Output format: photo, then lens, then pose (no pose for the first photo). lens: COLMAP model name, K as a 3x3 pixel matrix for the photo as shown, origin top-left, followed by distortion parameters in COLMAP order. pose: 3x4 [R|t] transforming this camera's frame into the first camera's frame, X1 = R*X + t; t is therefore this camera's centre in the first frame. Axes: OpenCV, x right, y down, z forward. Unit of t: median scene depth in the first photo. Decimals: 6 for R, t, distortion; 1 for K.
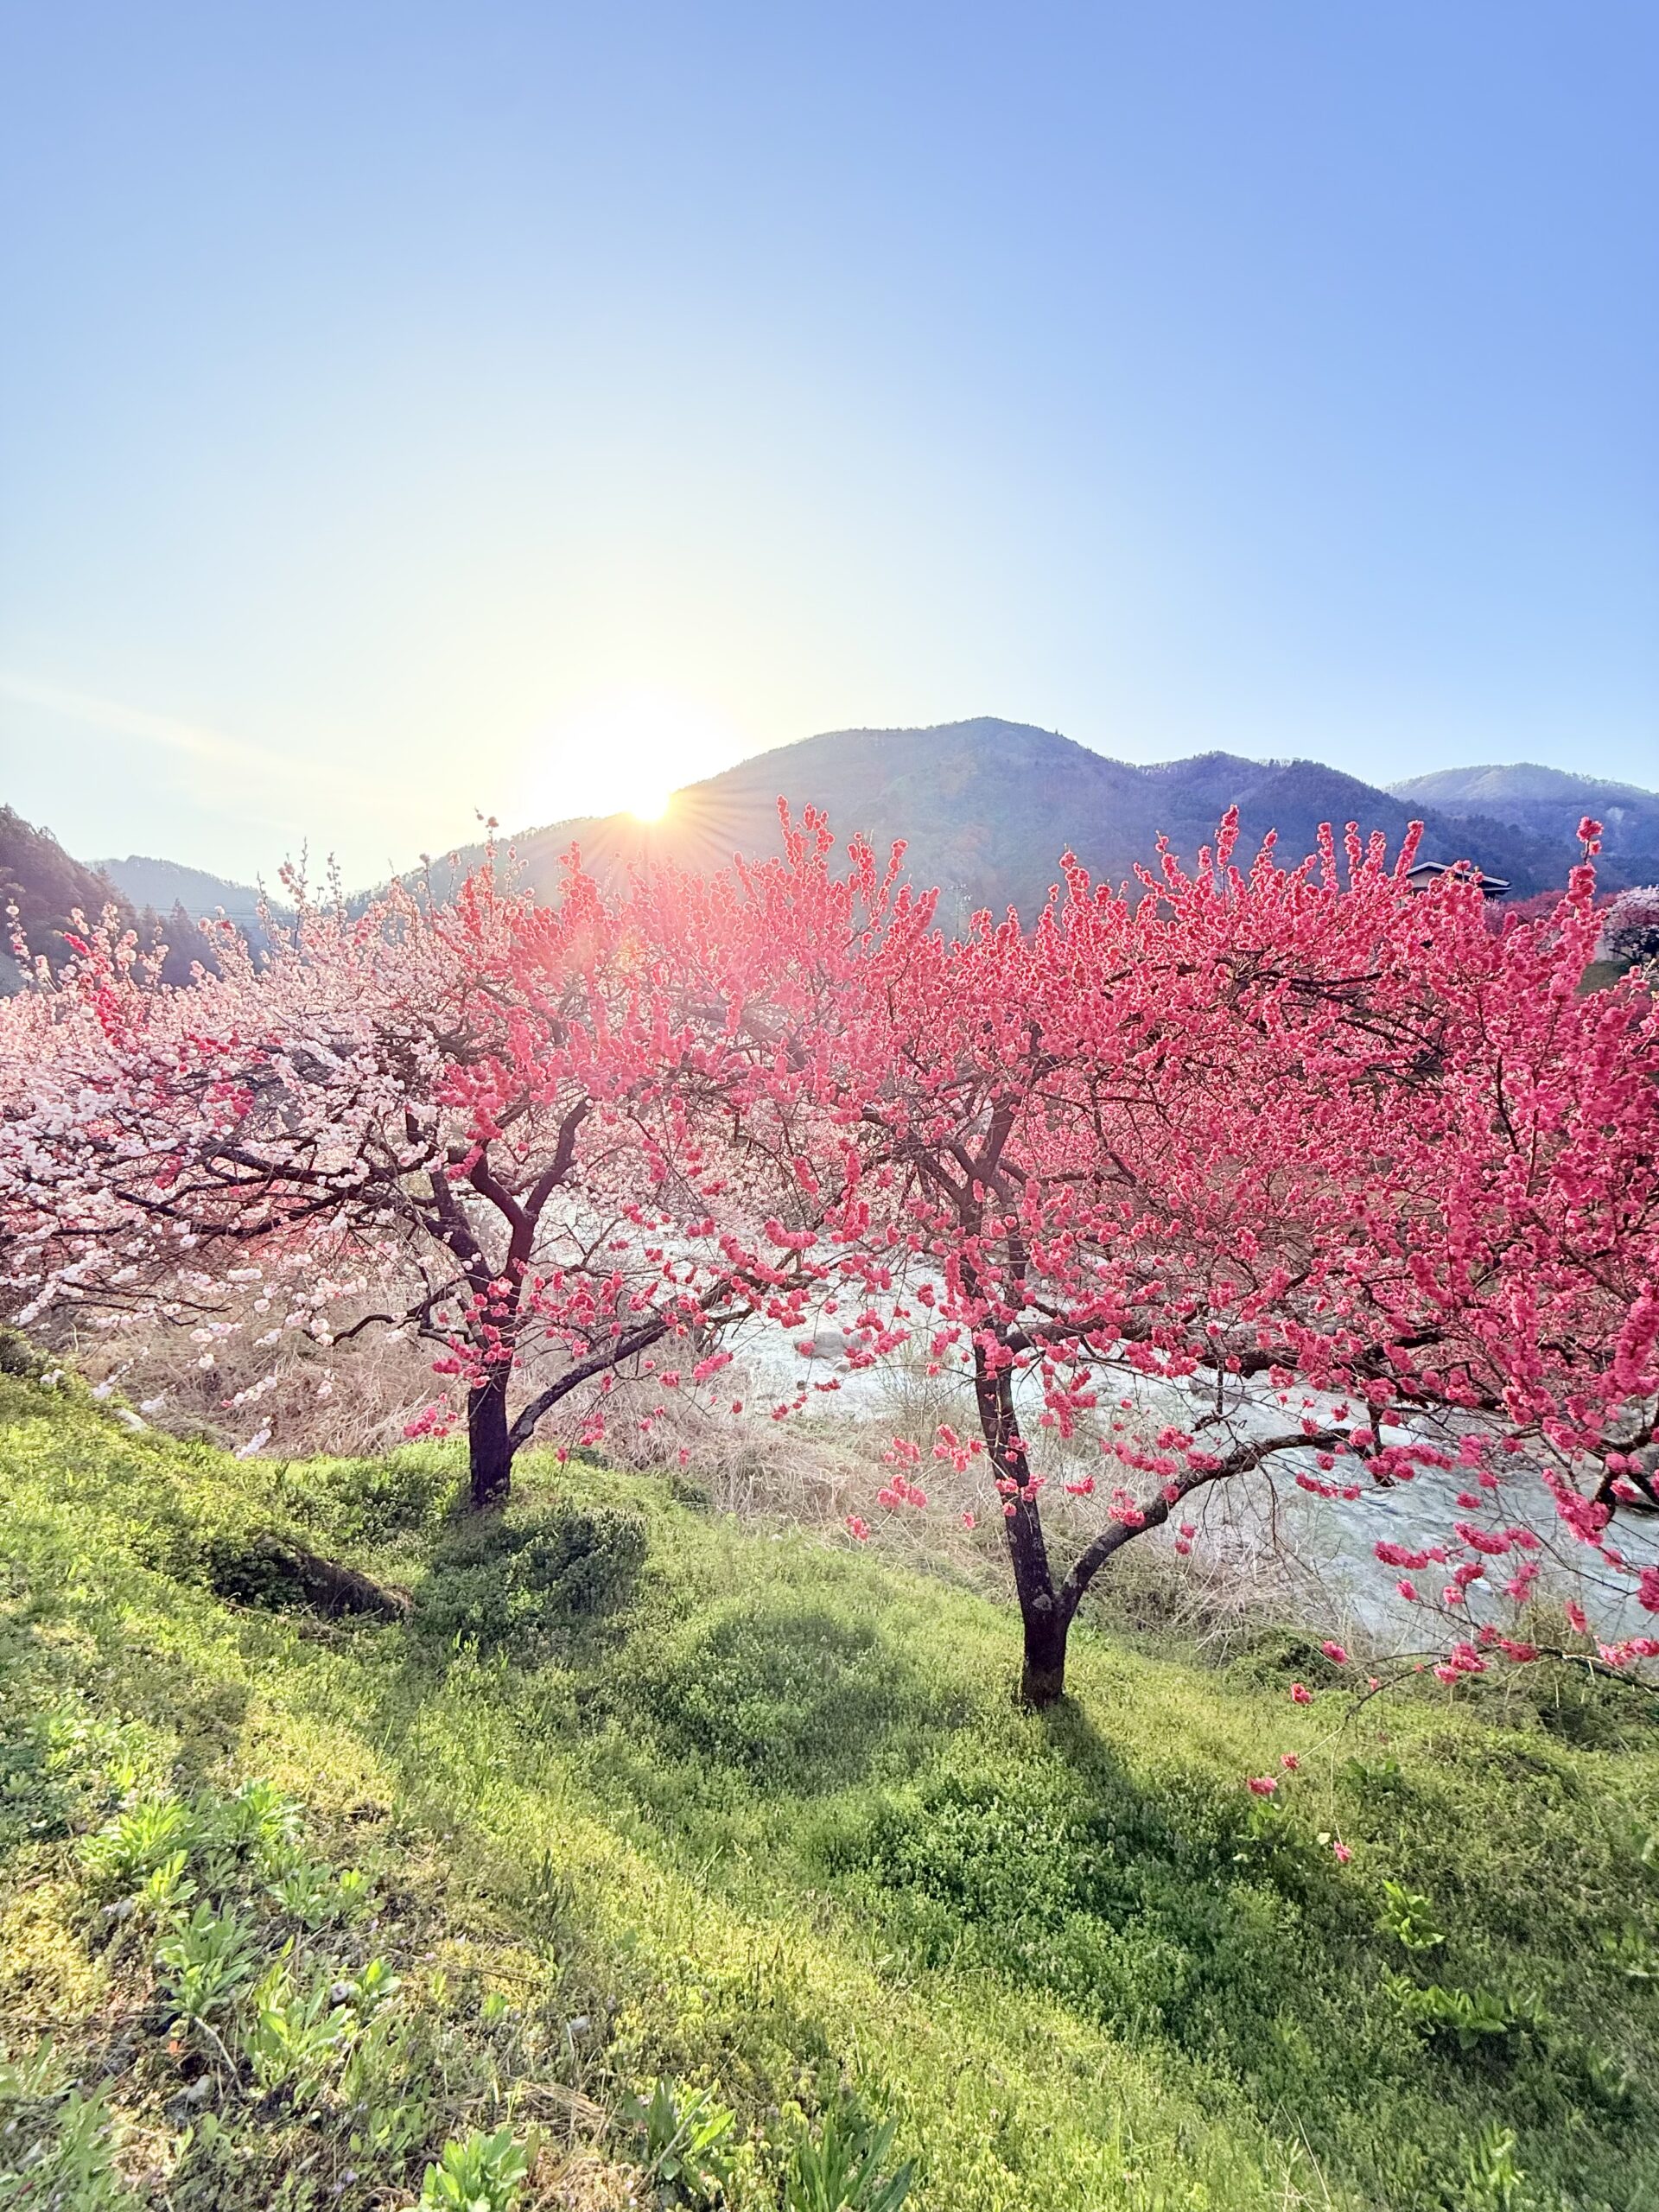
lens RADIAL K [[879.8, 0, 821.2], [0, 879.8, 1107.7], [0, 0, 1]] dist [-0.002557, 0.000393]
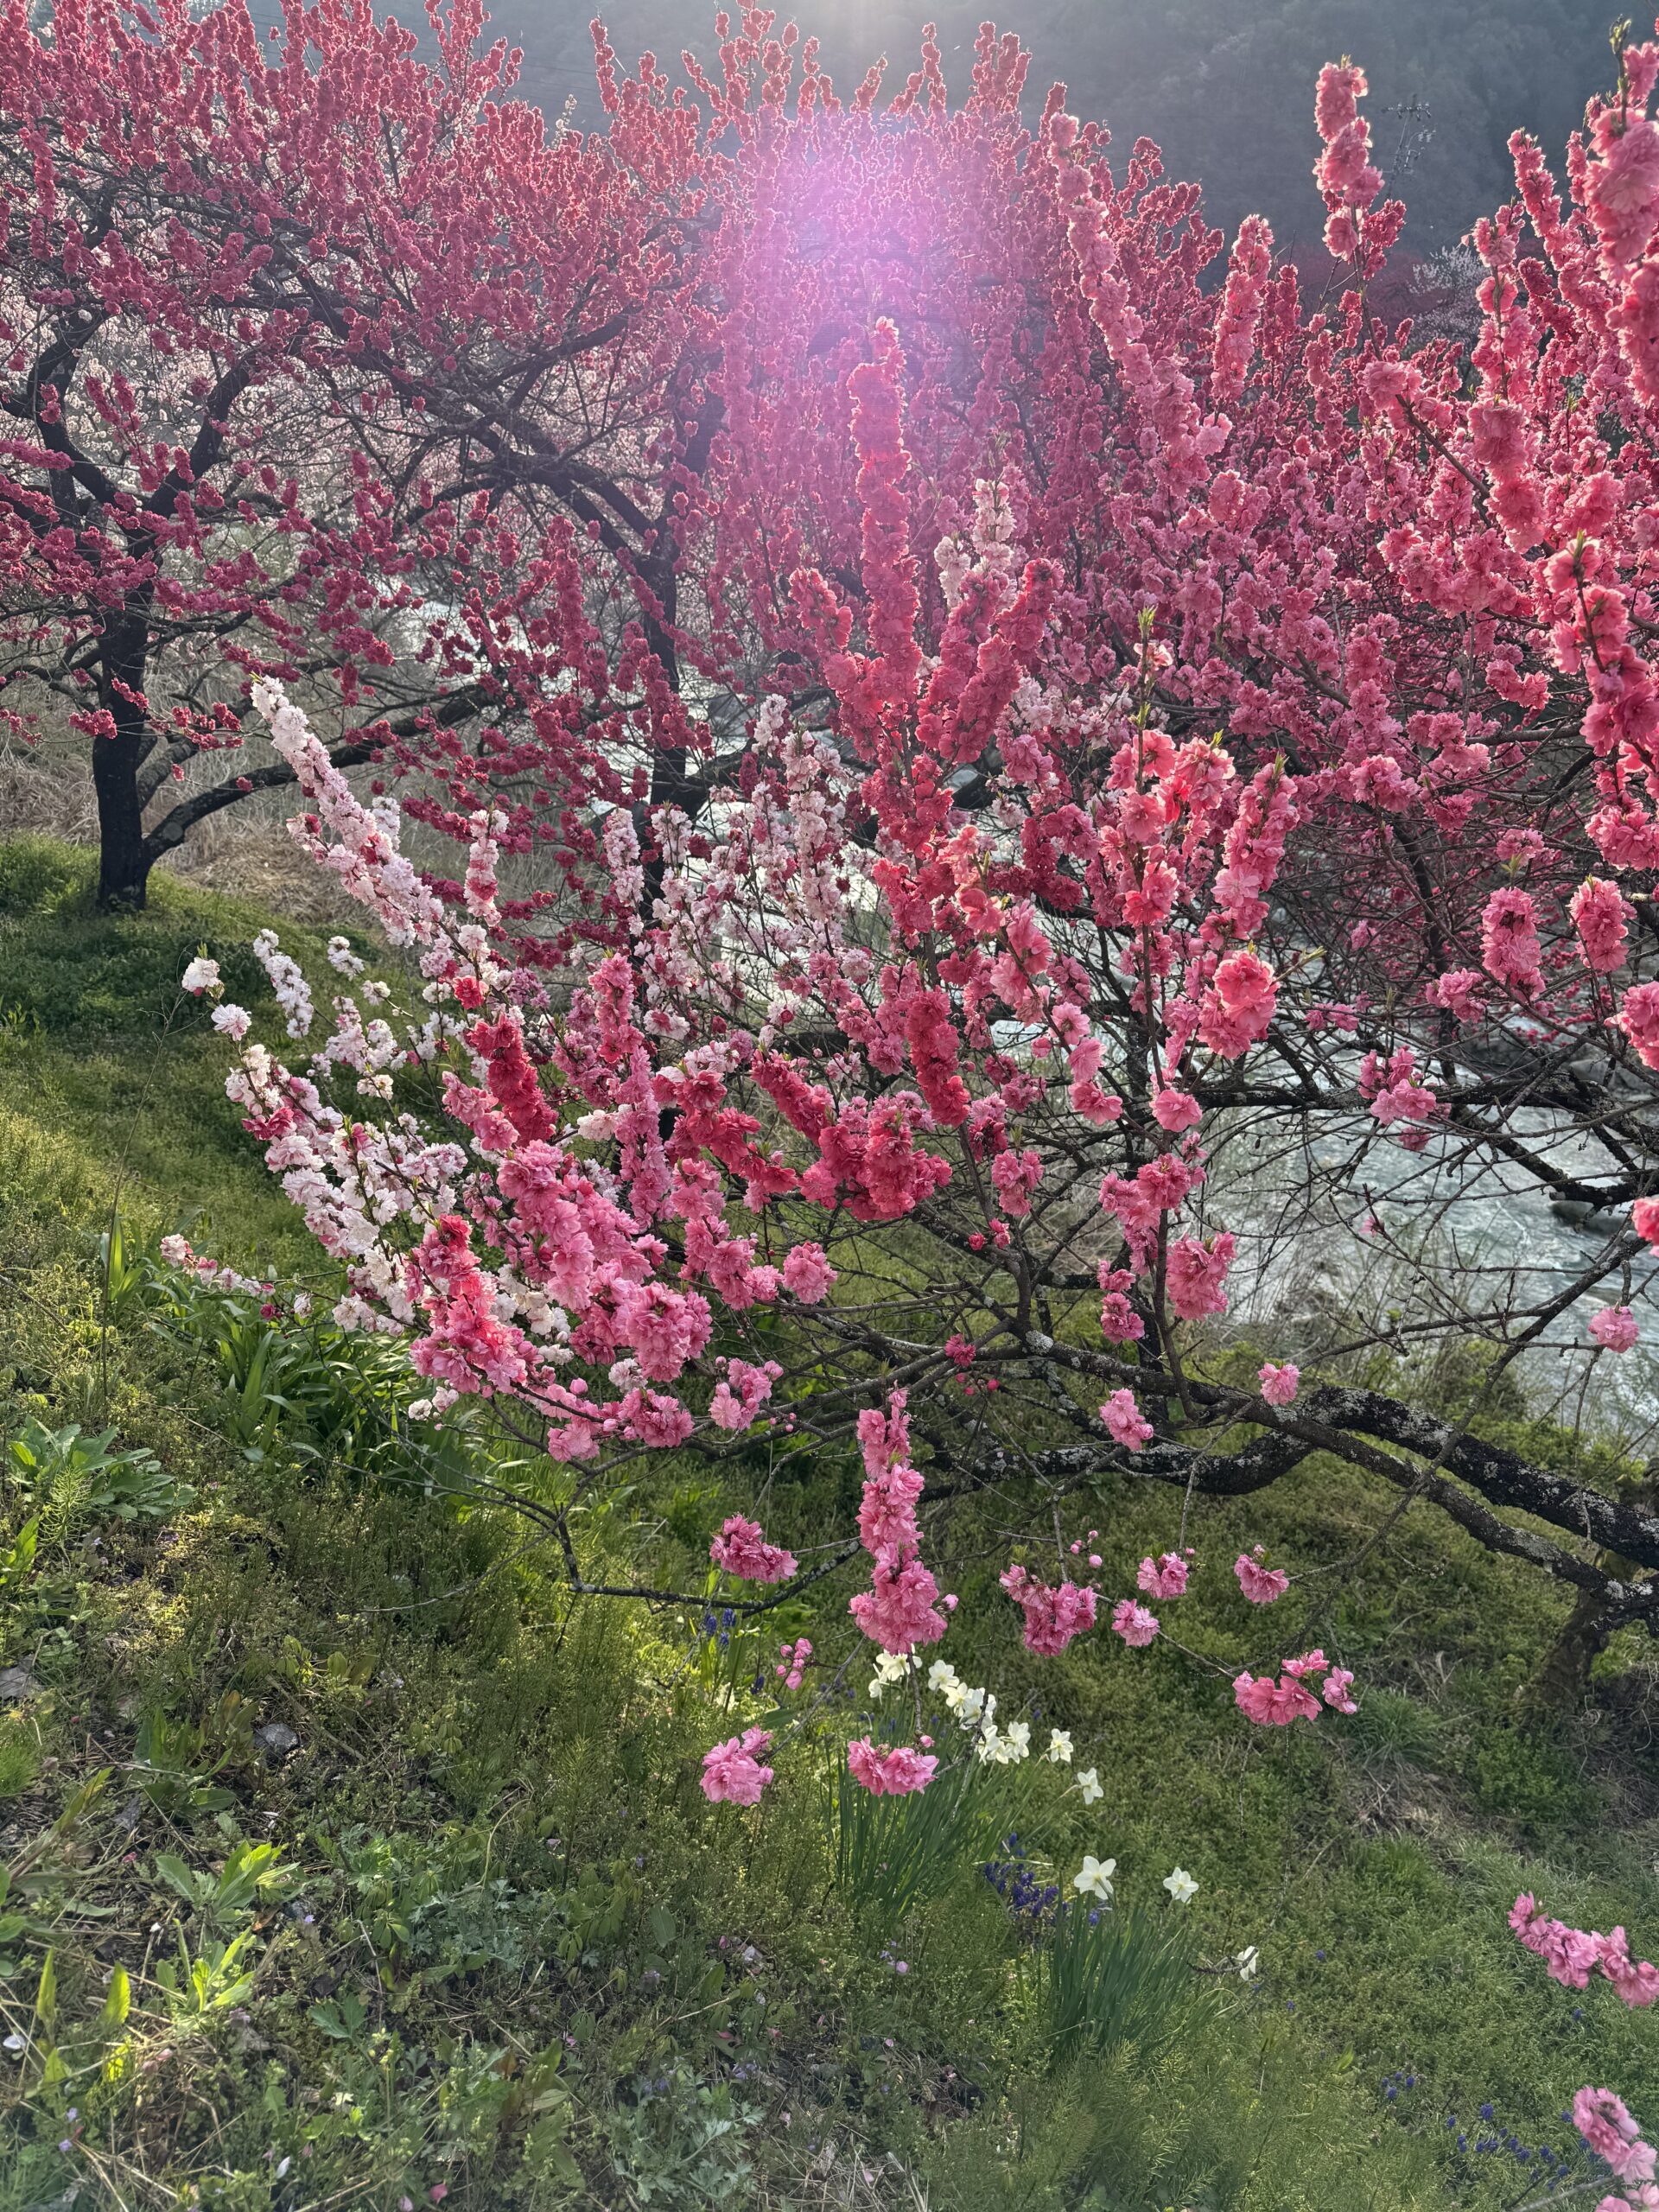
lens RADIAL K [[1553.8, 0, 834.1], [0, 1553.8, 1105.8], [0, 0, 1]] dist [0.044211, -0.046794]
pose [[0.972981, 0.206594, -0.103088, 0.434528], [-0.158765, 0.922839, 0.350945, 0.011066], [0.167636, -0.325096, 0.930704, -0.264315]]
